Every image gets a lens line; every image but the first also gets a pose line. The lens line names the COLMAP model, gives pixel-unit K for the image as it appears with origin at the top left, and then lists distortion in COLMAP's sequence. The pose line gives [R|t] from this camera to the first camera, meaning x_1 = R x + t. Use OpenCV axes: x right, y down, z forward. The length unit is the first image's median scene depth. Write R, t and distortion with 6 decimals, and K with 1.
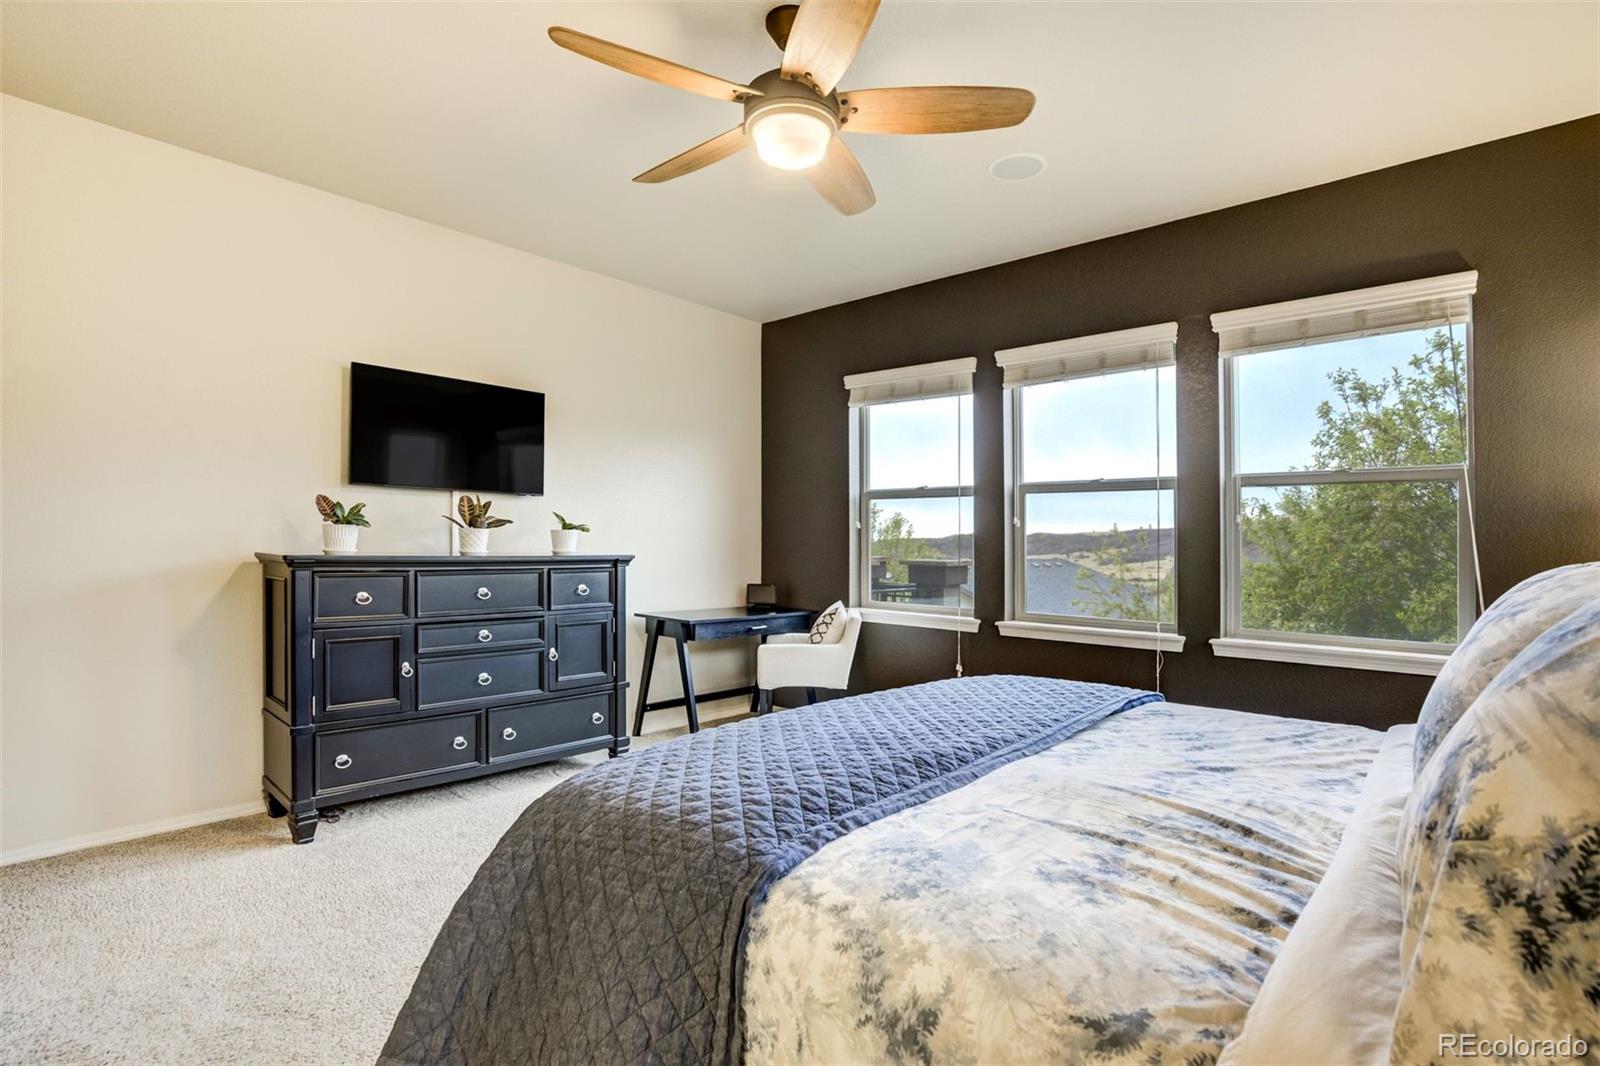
lens RADIAL K [[777.1, 0, 808.7], [0, 777.1, 528.2], [0, 0, 1]] dist [0.001436, 0.000895]
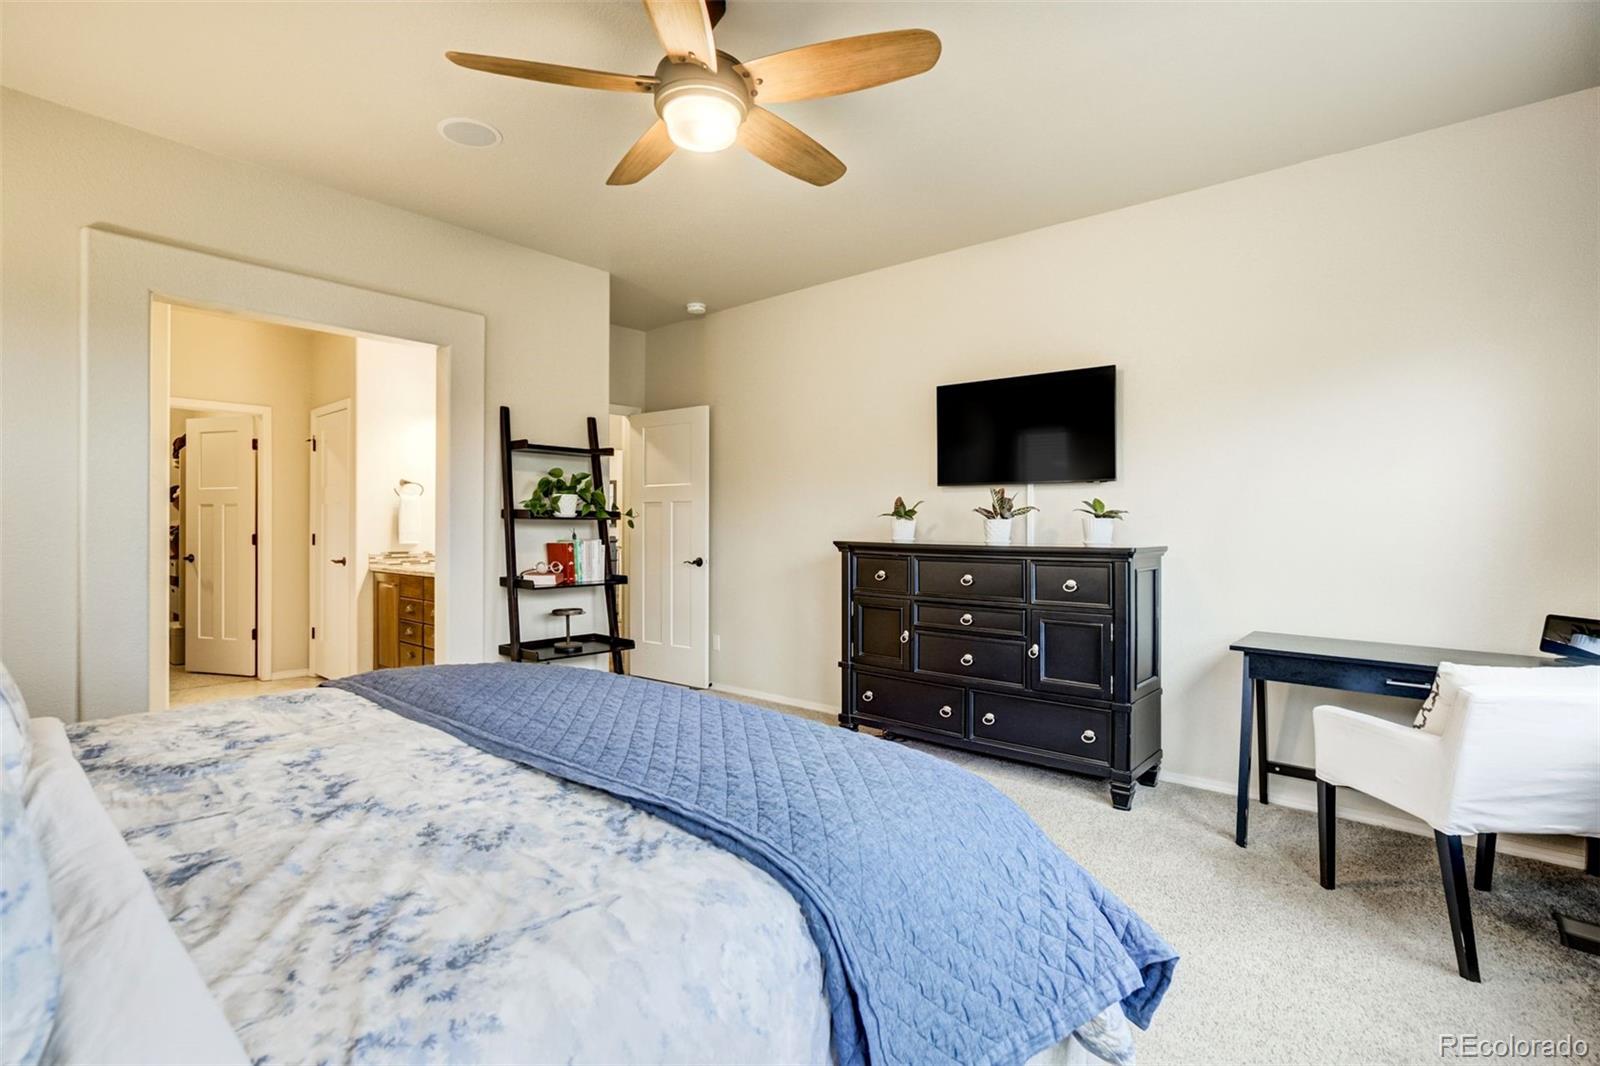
lens RADIAL K [[792.0, 0, 791.9], [0, 792.0, 522.7], [0, 0, 1]] dist [-0.032933, 0.019244]
pose [[0.016032, -0.023933, -0.999585, 0.655324], [0.010269, 0.999665, -0.023770, 0.028929], [0.999819, -0.009883, 0.016272, 0.729902]]
